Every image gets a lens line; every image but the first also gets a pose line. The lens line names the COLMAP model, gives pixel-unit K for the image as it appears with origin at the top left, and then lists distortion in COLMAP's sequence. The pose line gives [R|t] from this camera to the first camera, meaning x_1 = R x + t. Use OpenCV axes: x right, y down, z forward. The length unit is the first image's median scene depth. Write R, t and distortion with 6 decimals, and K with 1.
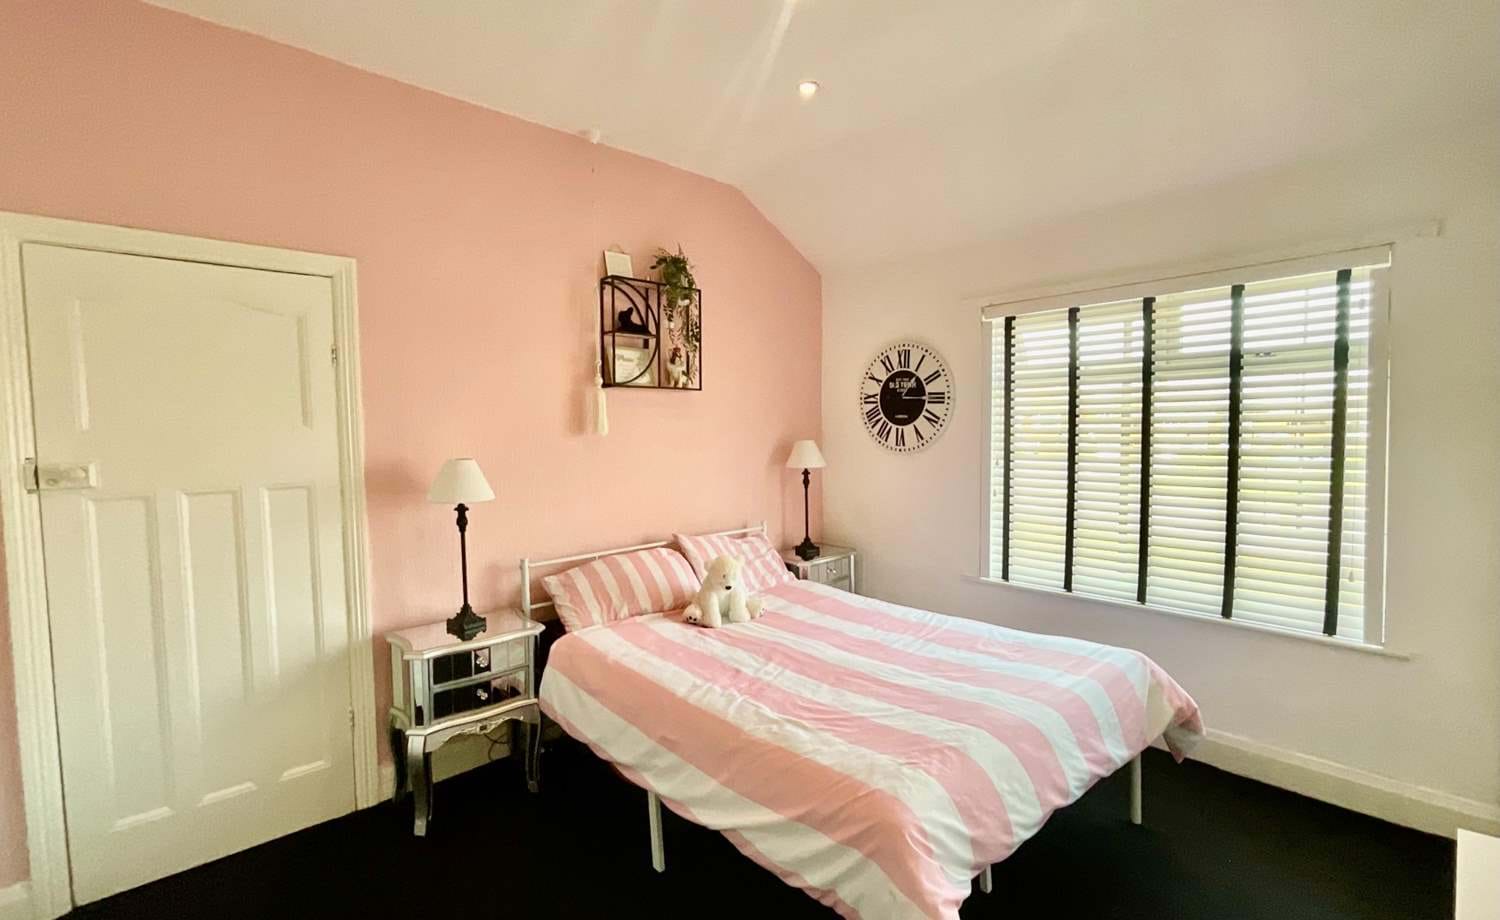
lens RADIAL K [[651.2, 0, 750.0], [0, 651.2, 460.0], [0, 0, 1]] dist [-0.000792, 0.000007]
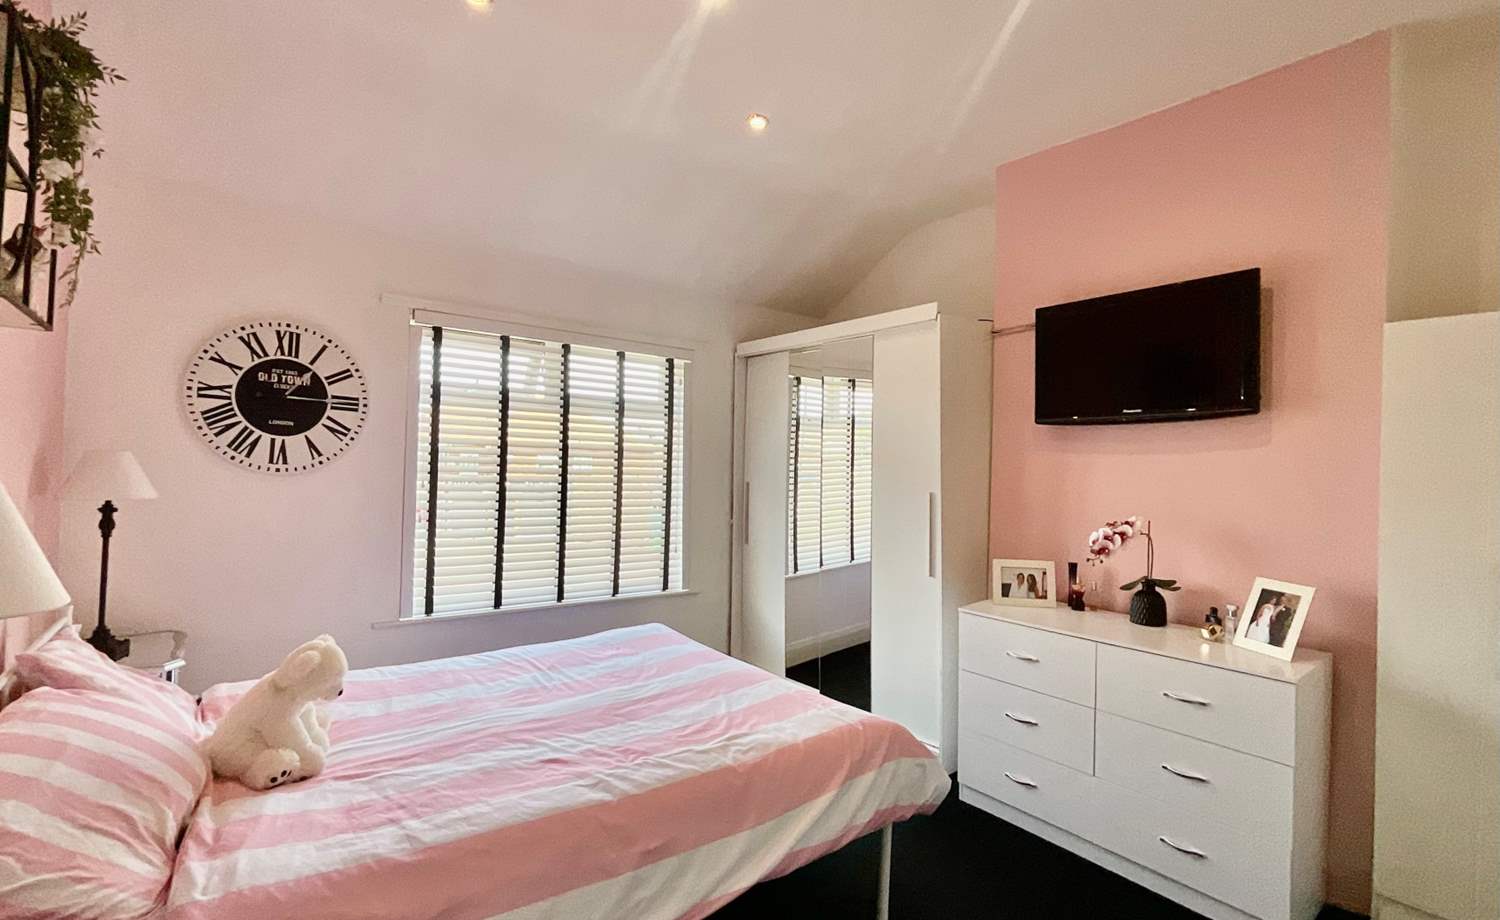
lens RADIAL K [[674.6, 0, 750.0], [0, 674.6, 460.0], [0, 0, 1]] dist [-0.000059, 0.000088]
pose [[0.088226, 0.030527, 0.995633, -0.504392], [0.024634, 0.999158, -0.032818, 0.012005], [-0.995796, 0.027422, 0.087400, 0.466763]]
